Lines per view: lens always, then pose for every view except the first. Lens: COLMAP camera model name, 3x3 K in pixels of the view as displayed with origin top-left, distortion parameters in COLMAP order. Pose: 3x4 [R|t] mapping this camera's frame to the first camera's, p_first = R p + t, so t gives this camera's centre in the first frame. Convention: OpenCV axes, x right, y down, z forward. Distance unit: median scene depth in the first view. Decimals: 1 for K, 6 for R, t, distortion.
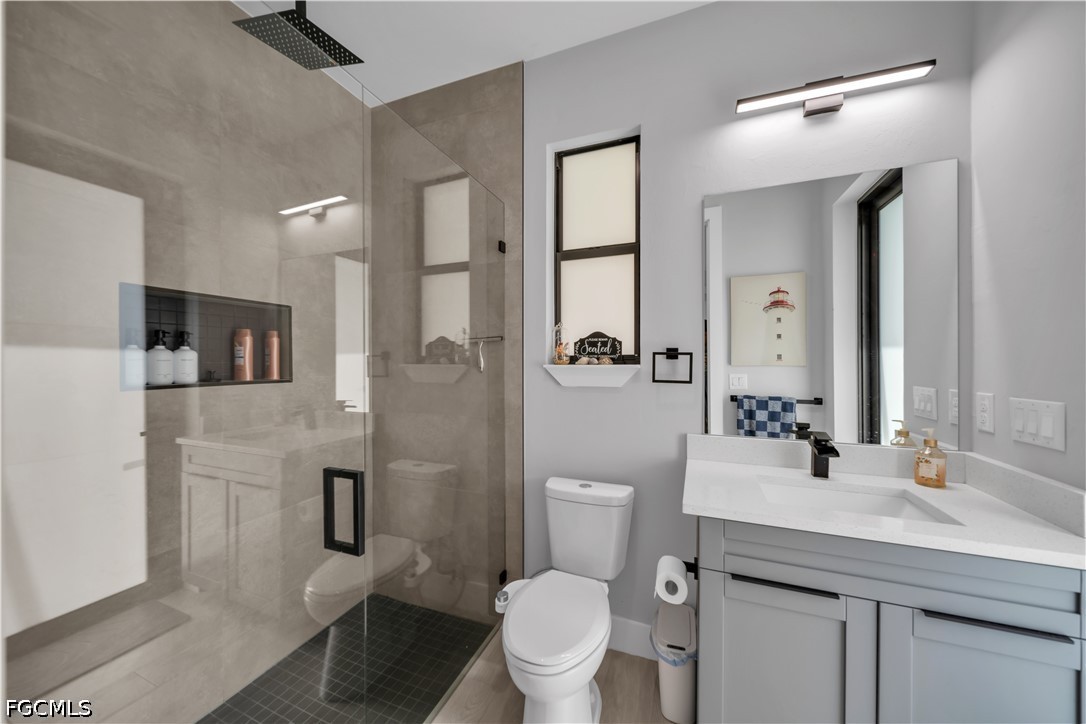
lens RADIAL K [[376.1, 0, 545.0], [0, 376.1, 363.6], [0, 0, 1]] dist [-0.001717, -0.000193]
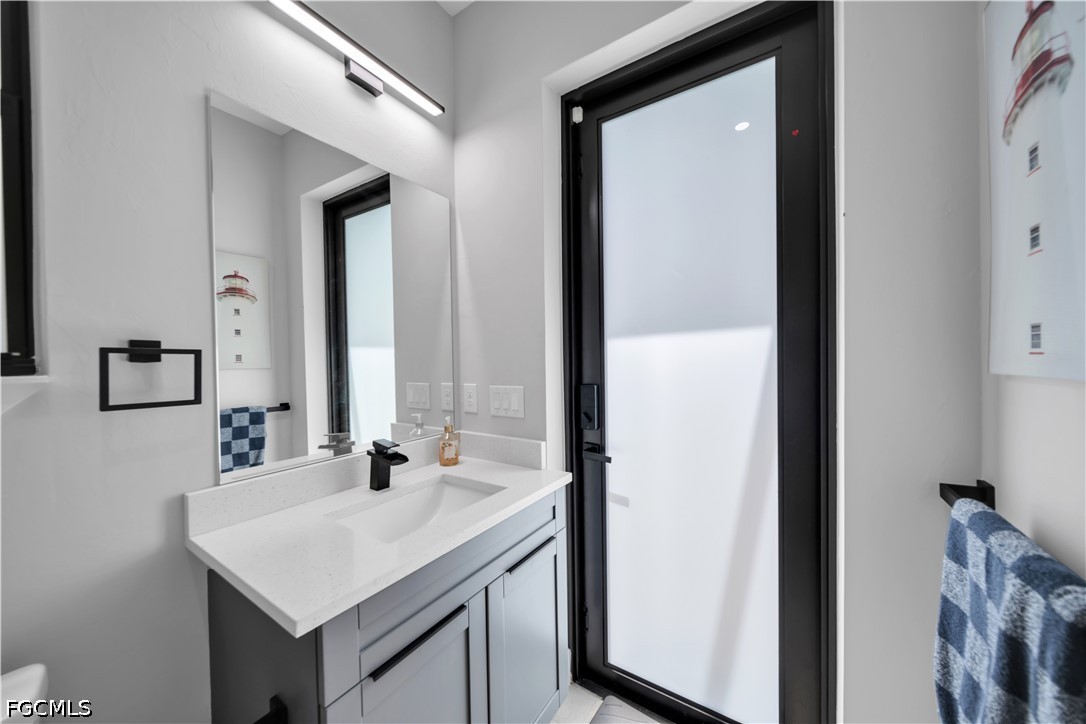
lens RADIAL K [[376.1, 0, 545.0], [0, 376.1, 363.6], [0, 0, 1]] dist [-0.001717, -0.000193]
pose [[0.199090, -0.018028, 0.979815, -0.054454], [0.021721, 0.999666, 0.013980, -0.004110], [-0.979740, 0.018500, 0.199415, 0.307017]]
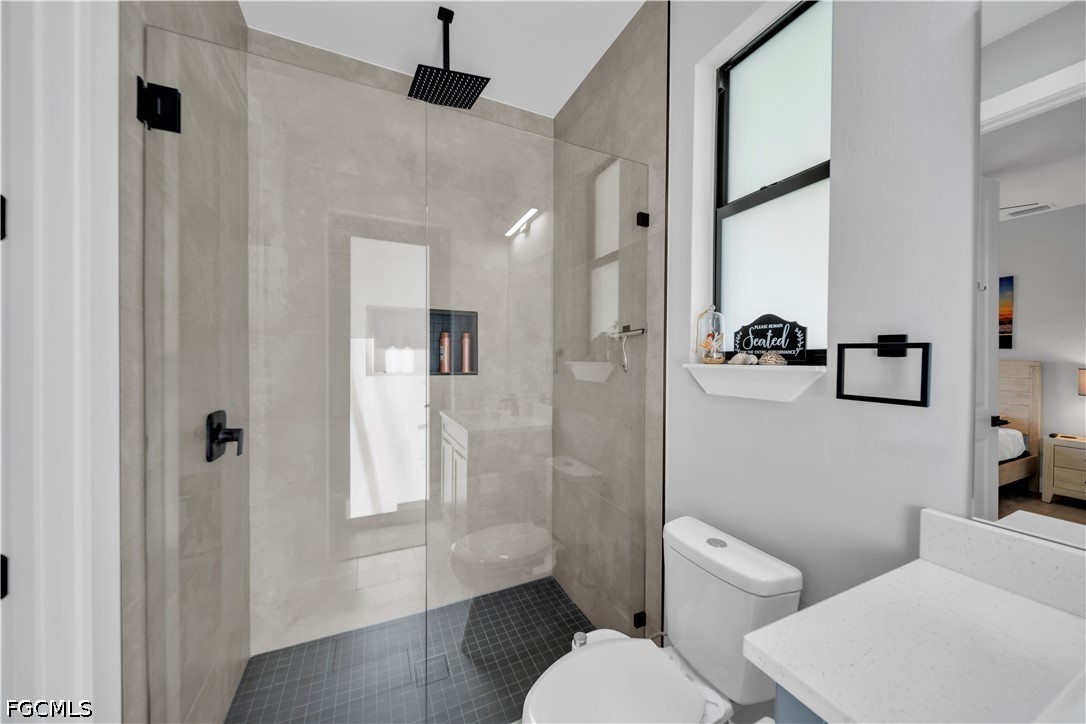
lens RADIAL K [[376.1, 0, 545.0], [0, 376.1, 363.6], [0, 0, 1]] dist [-0.001717, -0.000193]
pose [[0.729586, 0.015234, -0.683720, 0.300136], [-0.010890, 0.999884, 0.010658, -0.002346], [0.683803, -0.000331, 0.729667, 0.257762]]
